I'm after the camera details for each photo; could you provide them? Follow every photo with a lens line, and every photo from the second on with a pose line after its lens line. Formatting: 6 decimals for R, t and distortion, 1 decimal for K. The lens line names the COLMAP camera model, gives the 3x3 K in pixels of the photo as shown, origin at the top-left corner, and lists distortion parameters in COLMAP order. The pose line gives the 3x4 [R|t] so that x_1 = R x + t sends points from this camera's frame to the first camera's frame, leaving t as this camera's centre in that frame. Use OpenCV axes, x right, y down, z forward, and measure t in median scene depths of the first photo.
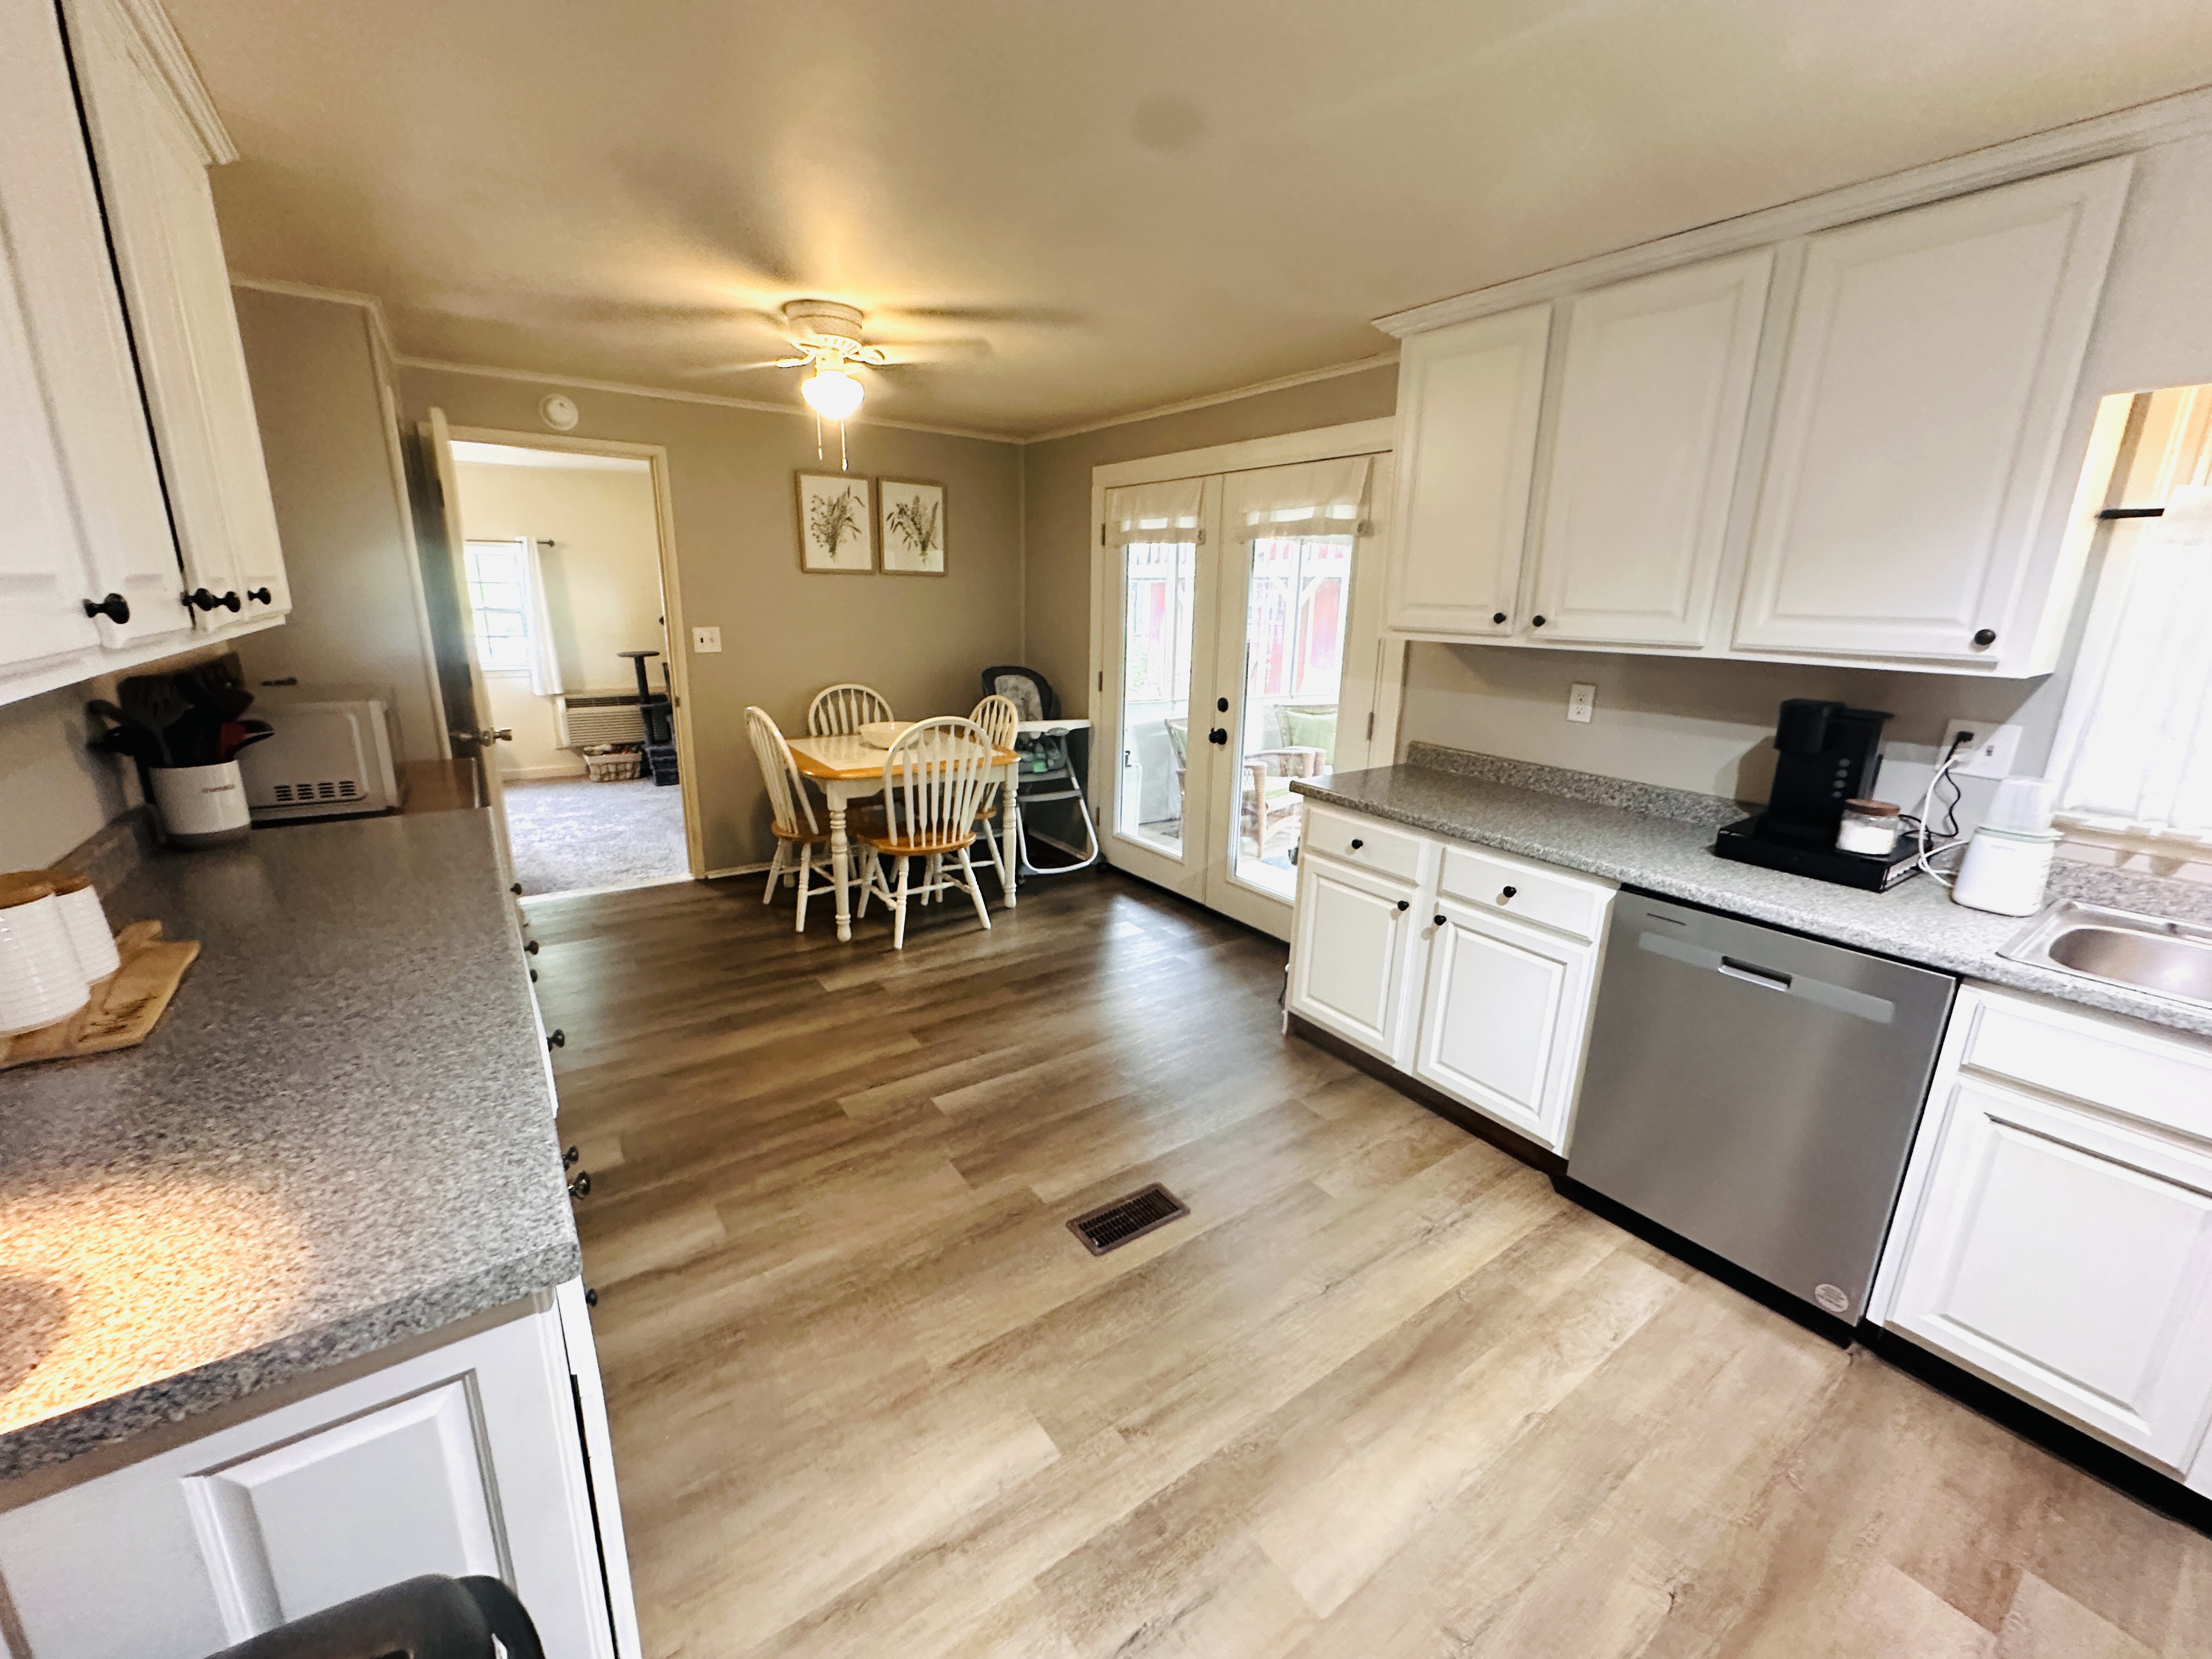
lens RADIAL K [[882.2, 0, 1103.8], [0, 882.2, 820.6], [0, 0, 1]] dist [-0.007486, 0.002233]
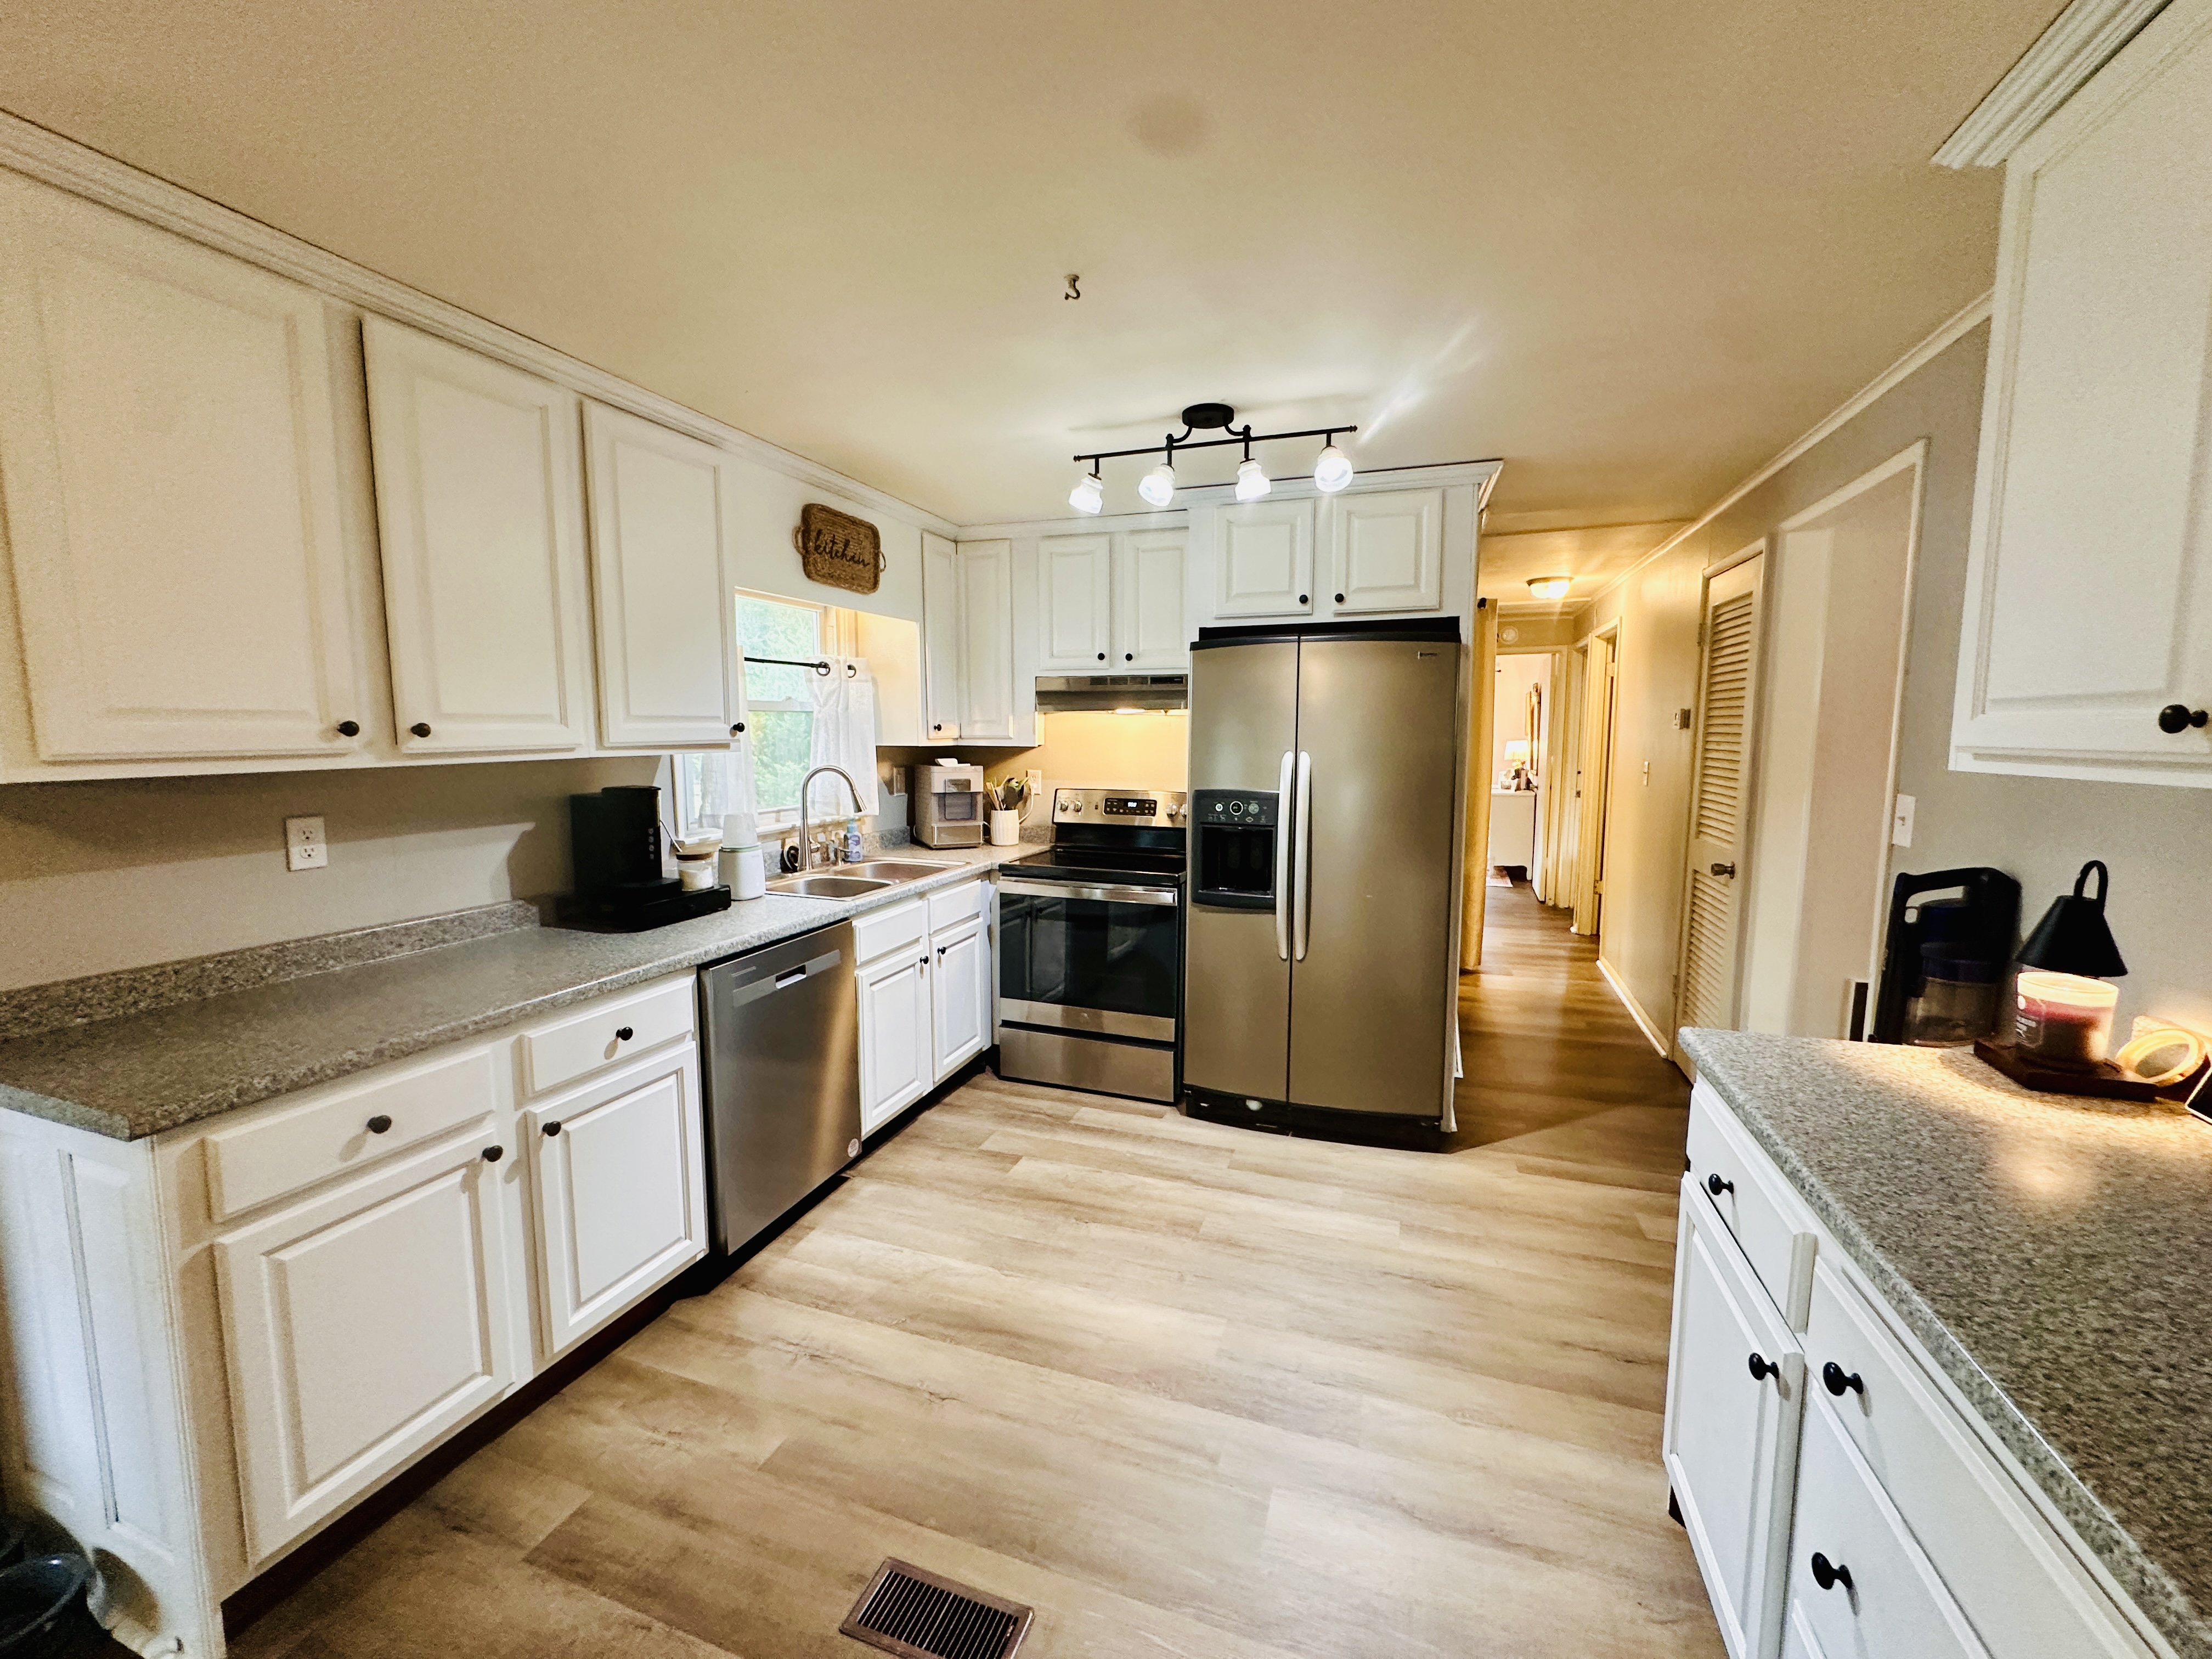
lens RADIAL K [[882.2, 0, 1107.2], [0, 882.2, 822.1], [0, 0, 1]] dist [-0.007486, 0.002233]
pose [[-0.576448, -0.107836, 0.809987, -0.494878], [0.195054, 0.944440, 0.264551, -0.254222], [-0.793512, 0.310491, -0.523387, 1.021356]]
